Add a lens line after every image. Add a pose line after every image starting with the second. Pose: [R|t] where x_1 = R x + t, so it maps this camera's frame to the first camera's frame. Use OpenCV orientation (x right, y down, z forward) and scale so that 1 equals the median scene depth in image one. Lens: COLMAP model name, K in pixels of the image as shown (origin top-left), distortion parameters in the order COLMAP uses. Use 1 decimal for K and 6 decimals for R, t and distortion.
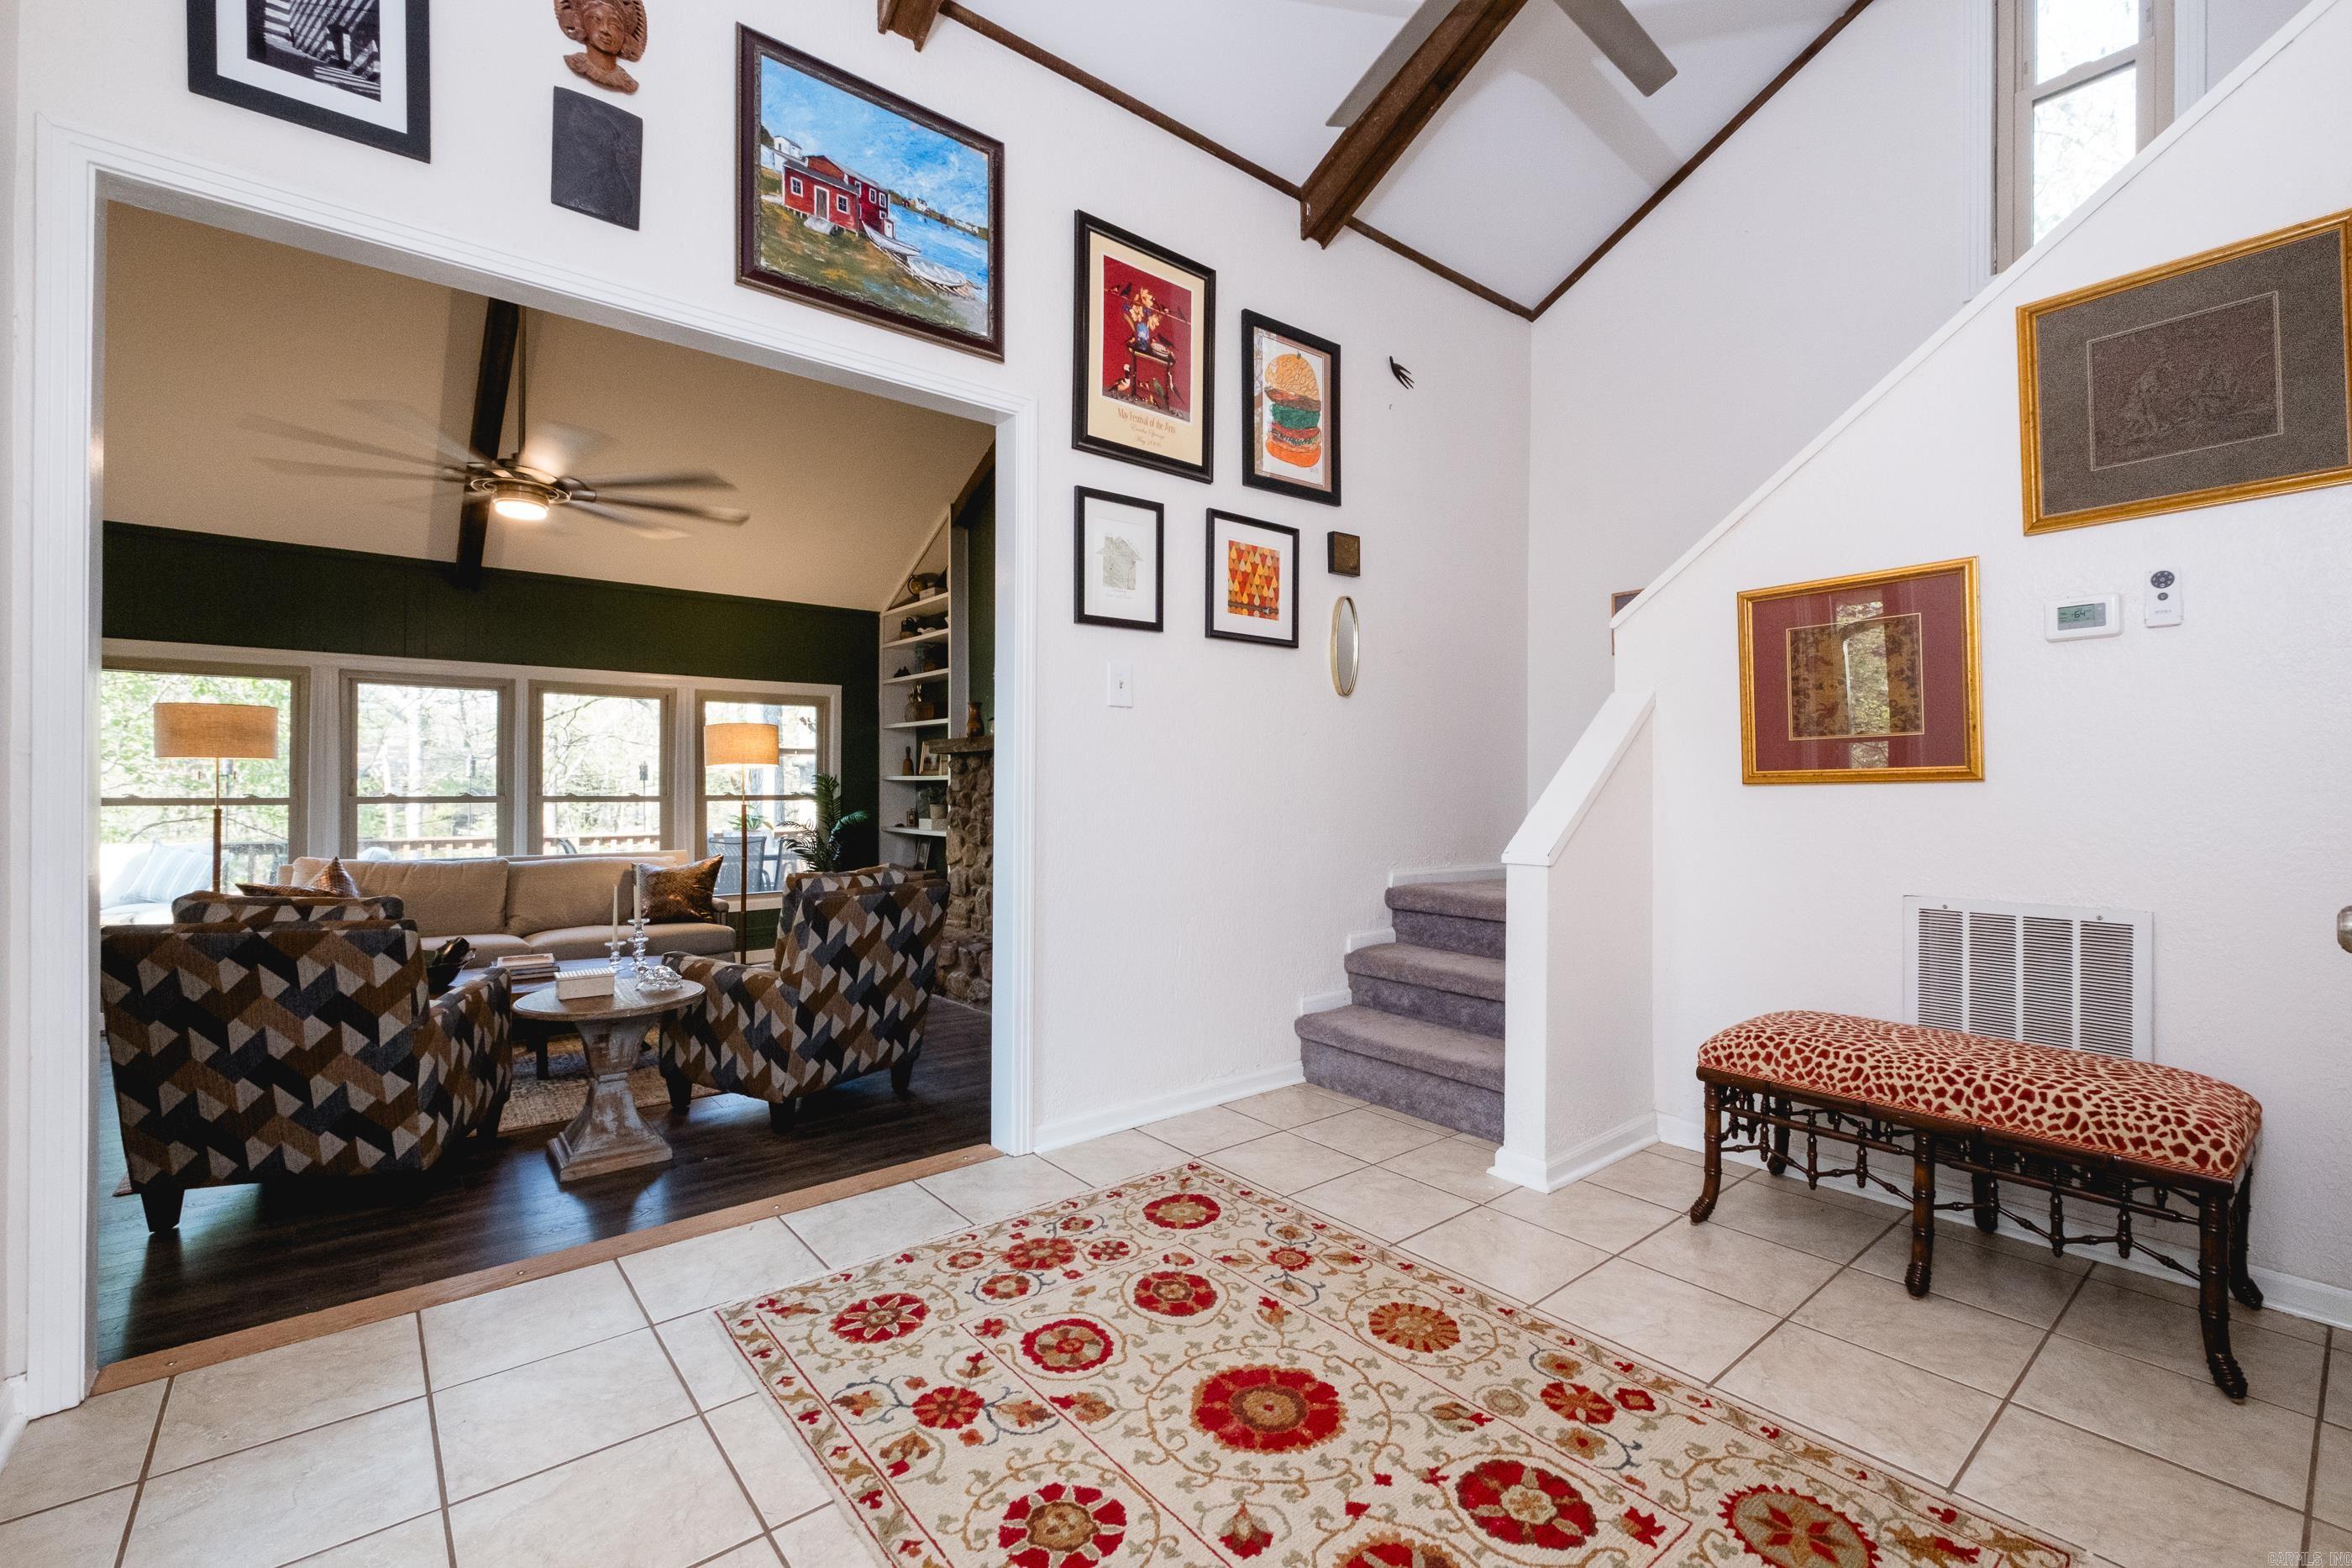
lens RADIAL K [[1028.4, 0, 1194.0], [0, 1028.4, 784.4], [0, 0, 1]] dist [0.006011, -0.004042]
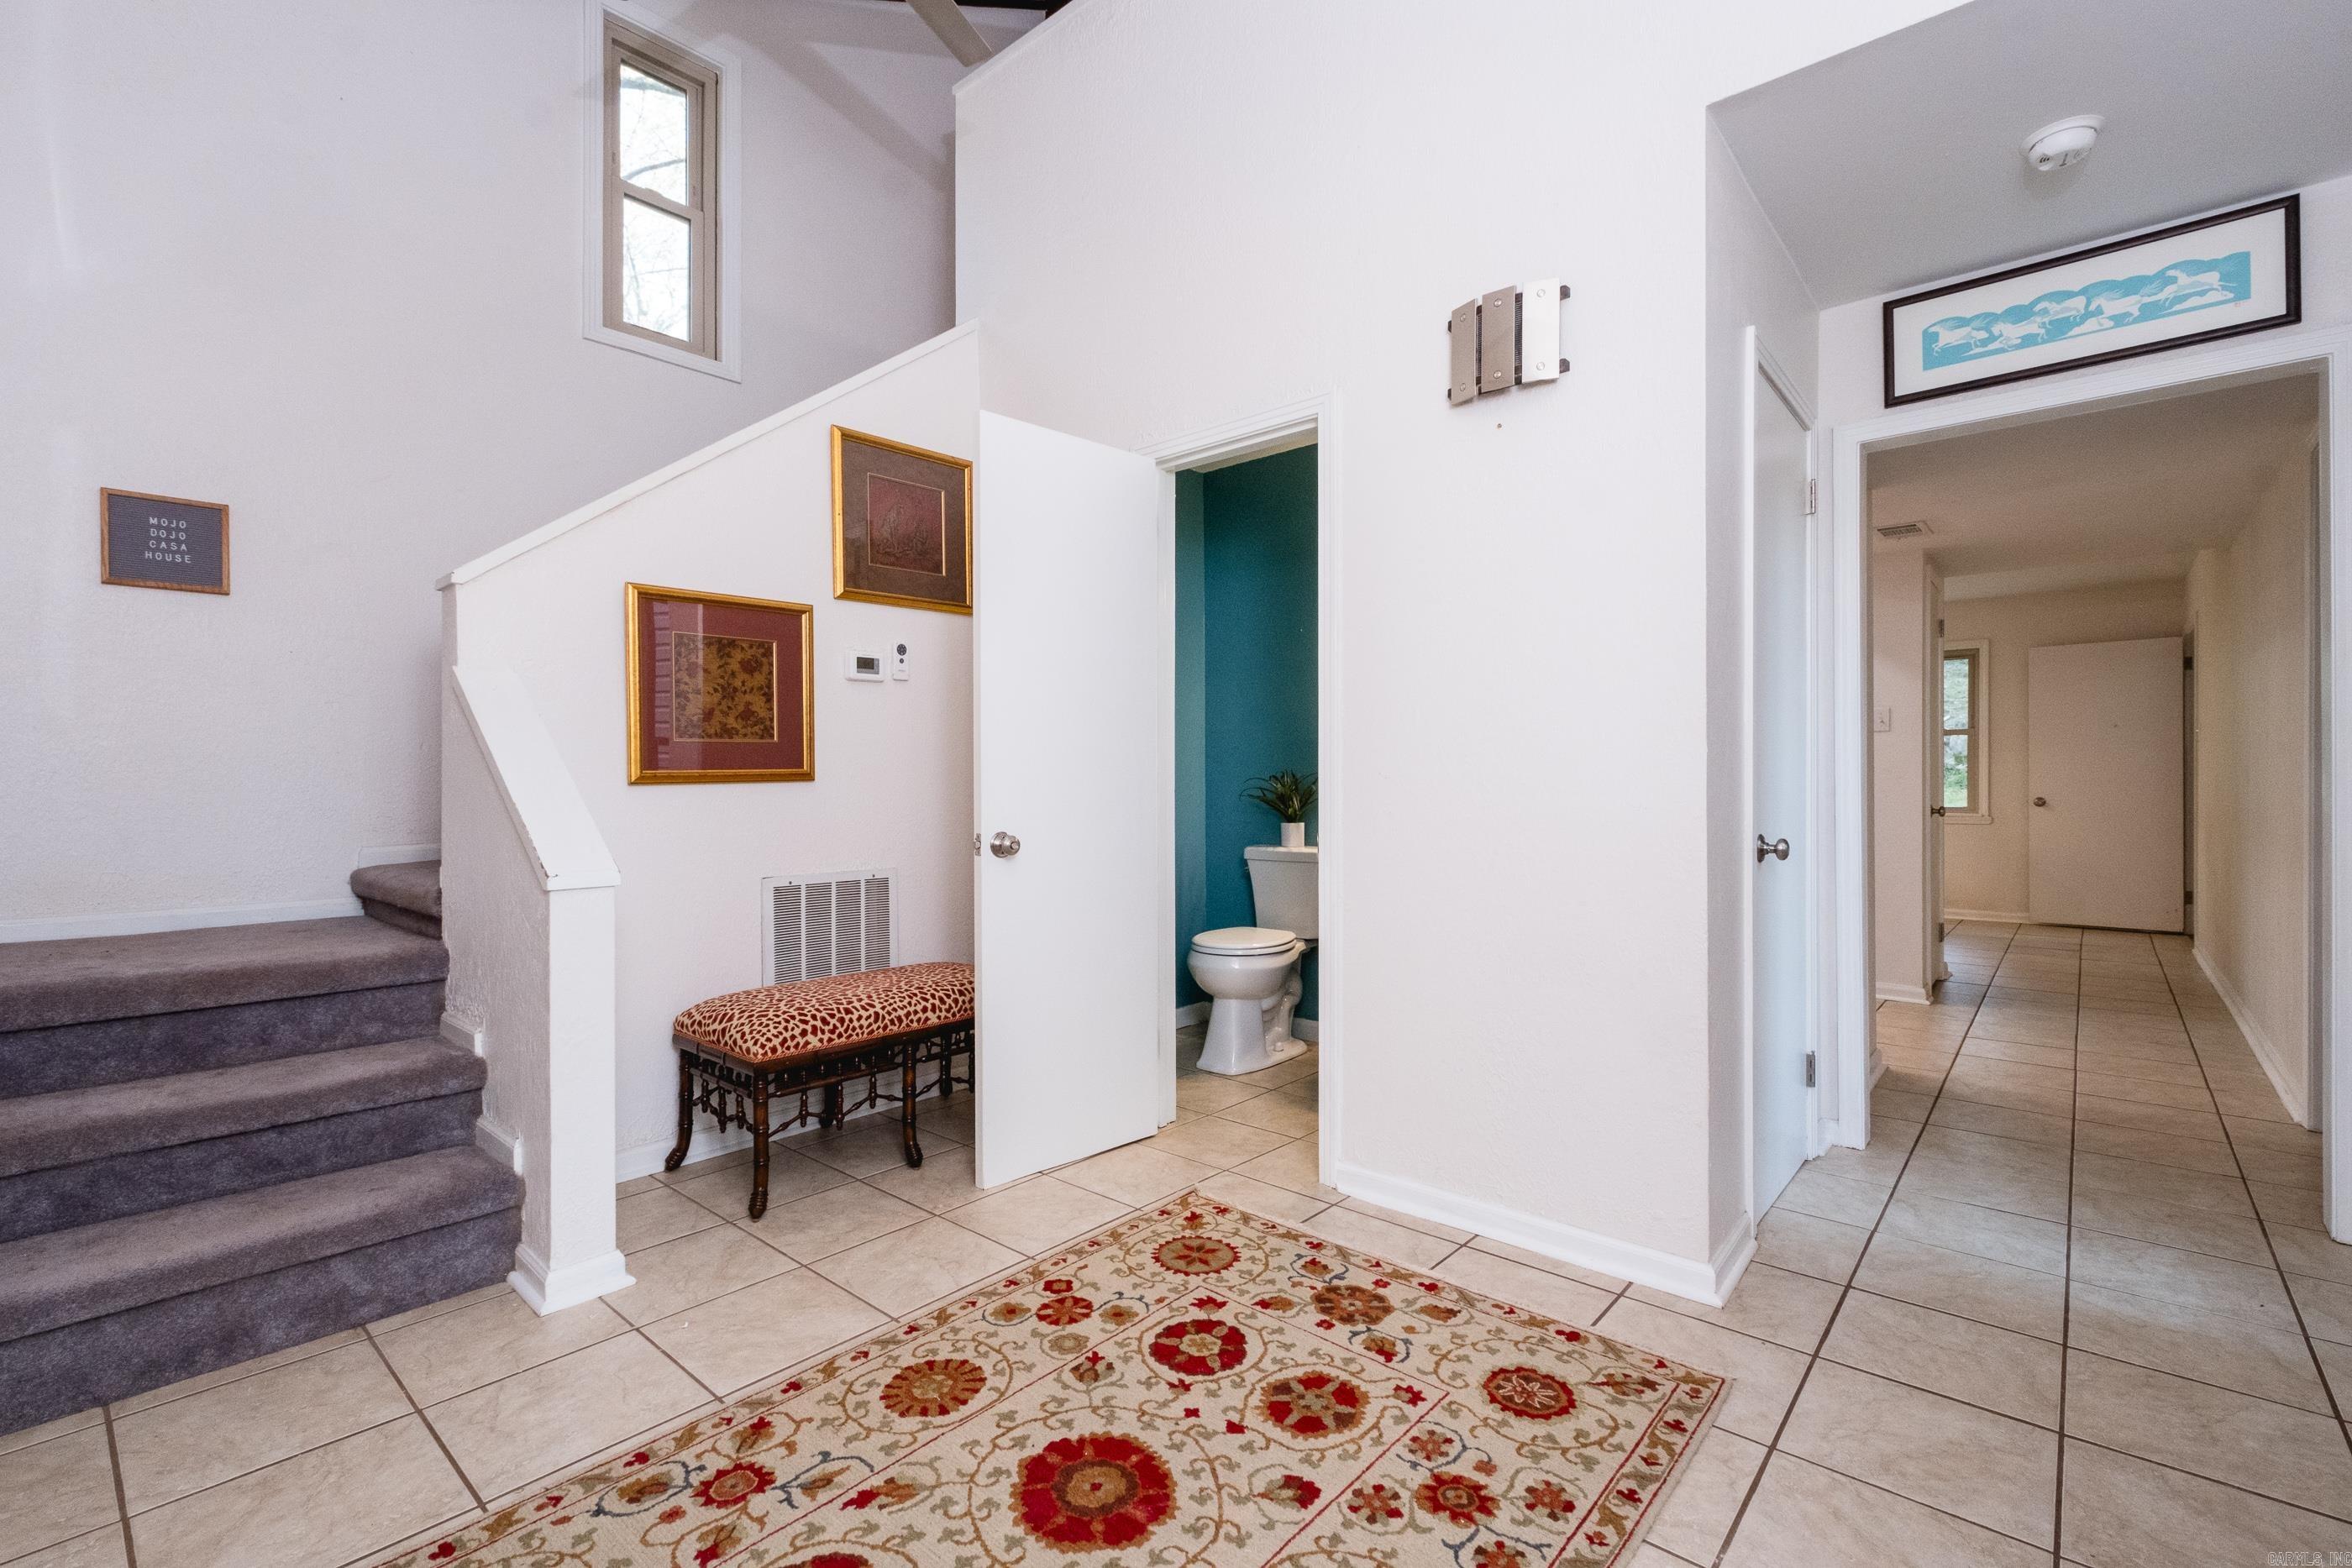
lens RADIAL K [[1028.4, 0, 1177.8], [0, 1028.4, 786.3], [0, 0, 1]] dist [0.006011, -0.004042]
pose [[-0.160698, -0.005705, 0.986987, -0.674926], [0.001509, 0.999981, 0.006026, -0.004137], [-0.987002, 0.002458, -0.160687, 0.889635]]
